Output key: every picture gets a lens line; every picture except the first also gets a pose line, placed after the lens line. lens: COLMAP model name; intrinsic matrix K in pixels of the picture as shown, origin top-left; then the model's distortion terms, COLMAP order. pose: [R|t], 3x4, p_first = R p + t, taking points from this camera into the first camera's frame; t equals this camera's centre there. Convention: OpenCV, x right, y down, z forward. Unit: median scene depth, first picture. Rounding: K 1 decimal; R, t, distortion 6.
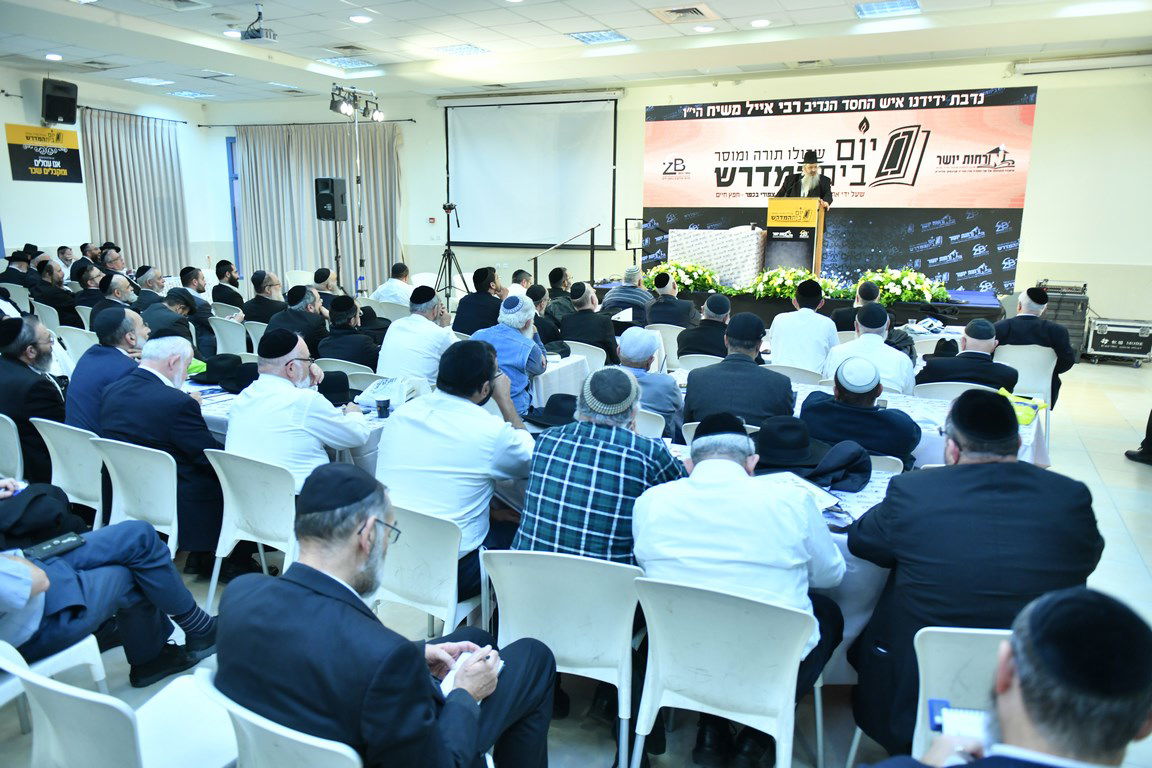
lens RADIAL K [[788.1, 0, 576.0], [0, 788.1, 384.0], [0, 0, 1]] dist [-0.000901, -0.000618]
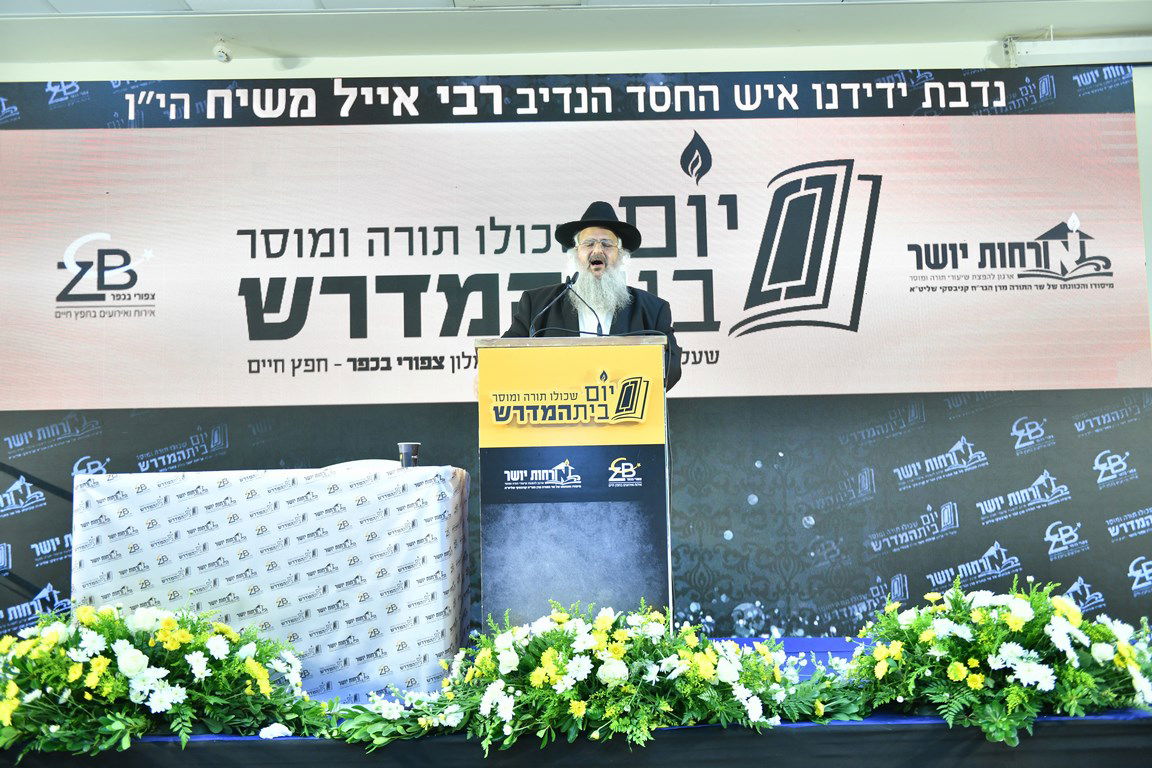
lens RADIAL K [[1243.9, 0, 576.0], [0, 1243.9, 384.0], [0, 0, 1]] dist [-0.013277, -0.018273]
pose [[0.890757, 0.012084, 0.454318, 0.083078], [0.122520, 0.956252, -0.265652, -0.103690], [-0.437653, 0.292294, 0.850308, 0.607100]]
